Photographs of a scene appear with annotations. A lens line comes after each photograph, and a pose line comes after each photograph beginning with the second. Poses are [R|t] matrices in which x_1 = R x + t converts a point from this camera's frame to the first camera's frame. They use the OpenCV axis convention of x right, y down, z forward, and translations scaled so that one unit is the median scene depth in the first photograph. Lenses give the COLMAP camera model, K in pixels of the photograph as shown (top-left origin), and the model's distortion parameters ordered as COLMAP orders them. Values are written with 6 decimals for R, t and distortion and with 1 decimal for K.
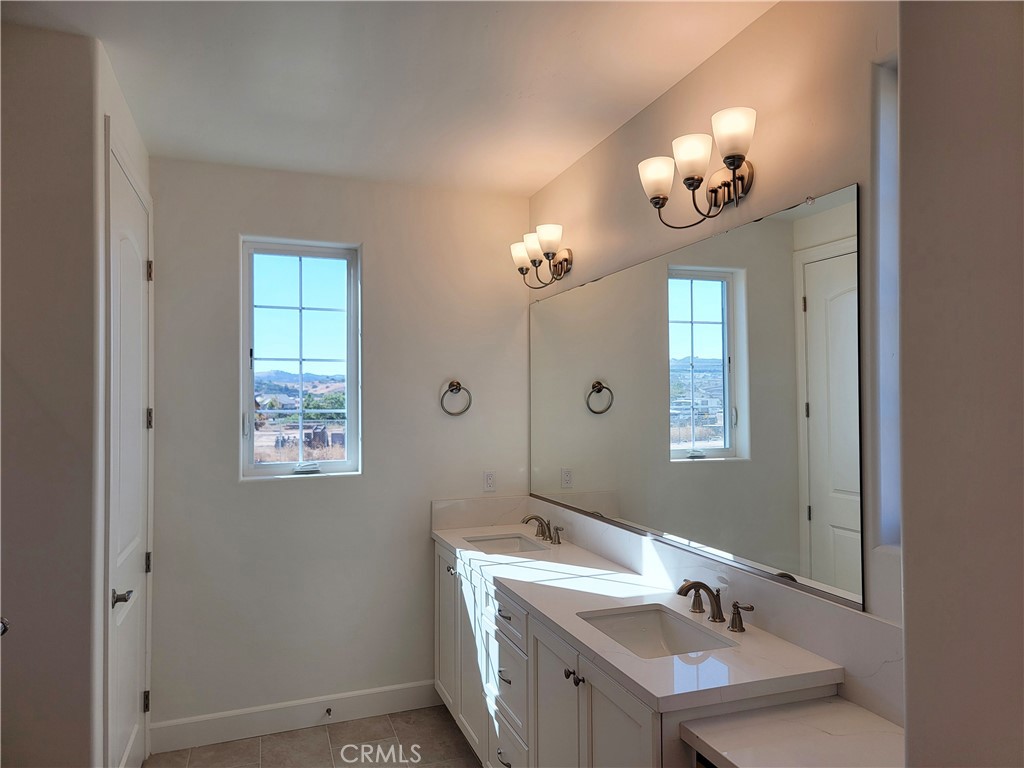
lens RADIAL K [[713.8, 0, 519.7], [0, 713.8, 390.4], [0, 0, 1]] dist [0.062543, 0.000282]
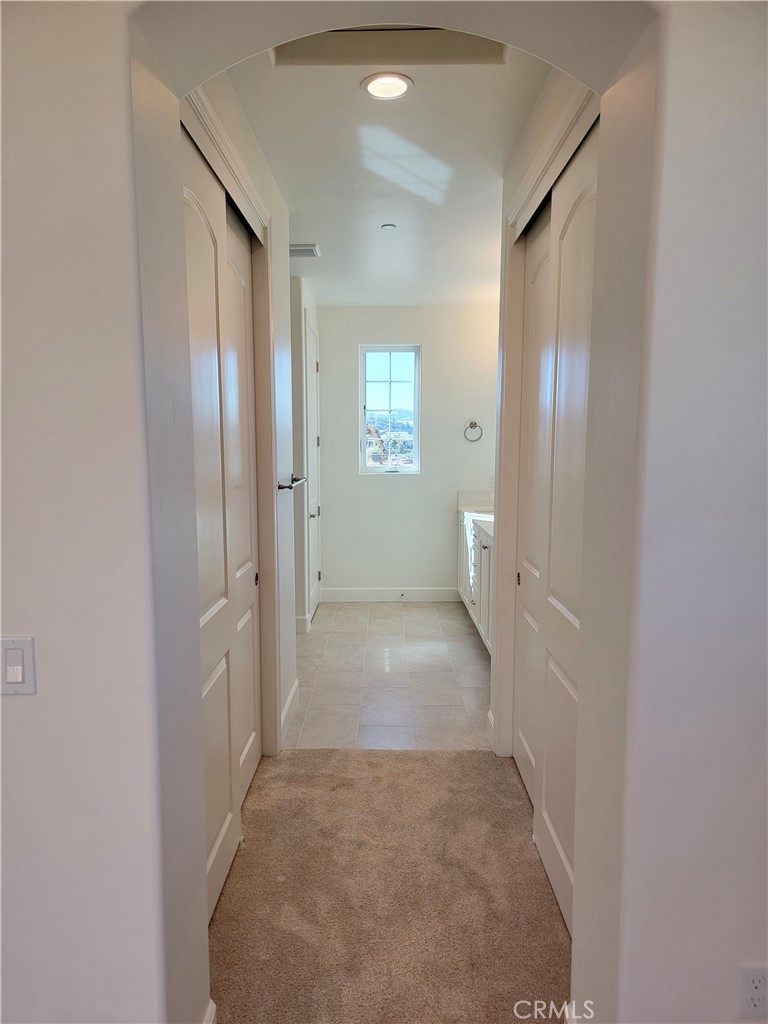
lens RADIAL K [[709.5, 0, 356.9], [0, 709.5, 529.7], [0, 0, 1]] dist [0.065232, -0.003365]
pose [[0.927003, 0.051590, -0.371488, 0.310623], [0.001567, 0.989953, 0.141388, 0.002232], [0.375050, -0.131649, 0.917609, -0.740134]]
